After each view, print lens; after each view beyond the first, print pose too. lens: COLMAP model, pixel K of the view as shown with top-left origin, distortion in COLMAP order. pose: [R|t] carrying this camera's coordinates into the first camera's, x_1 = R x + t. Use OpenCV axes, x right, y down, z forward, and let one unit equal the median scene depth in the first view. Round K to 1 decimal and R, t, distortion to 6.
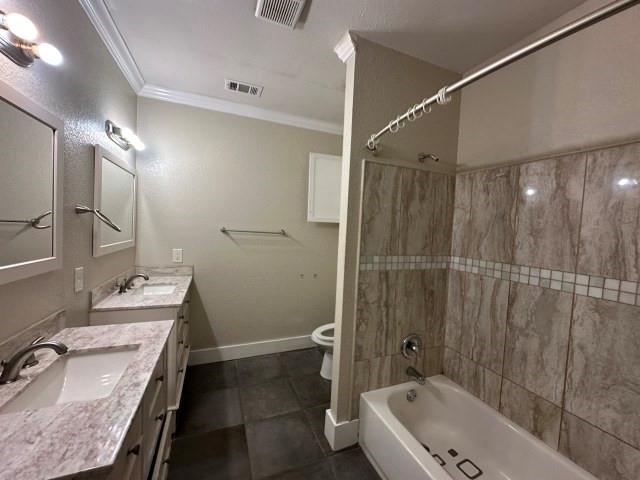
lens RADIAL K [[256.8, 0, 320.0], [0, 256.8, 240.0], [0, 0, 1]] dist [0.000659, 0.000307]
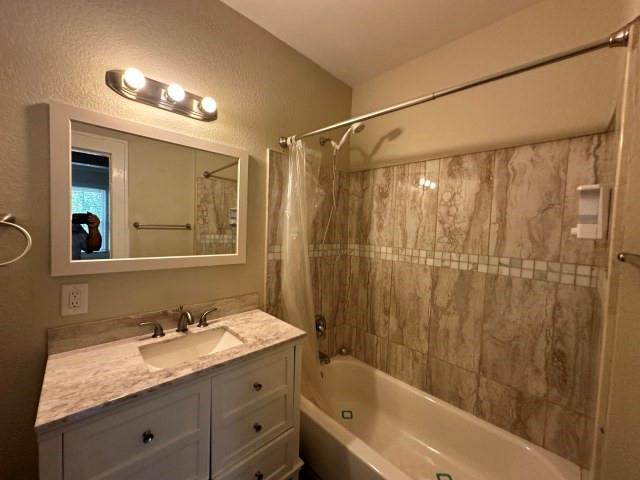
lens RADIAL K [[256.8, 0, 320.0], [0, 256.8, 240.0], [0, 0, 1]] dist [0.000659, 0.000307]
pose [[0.370063, 0.011949, -0.928930, 0.353290], [-0.057227, 0.998312, -0.009957, -0.013784], [0.927243, 0.056845, 0.370122, 0.821543]]
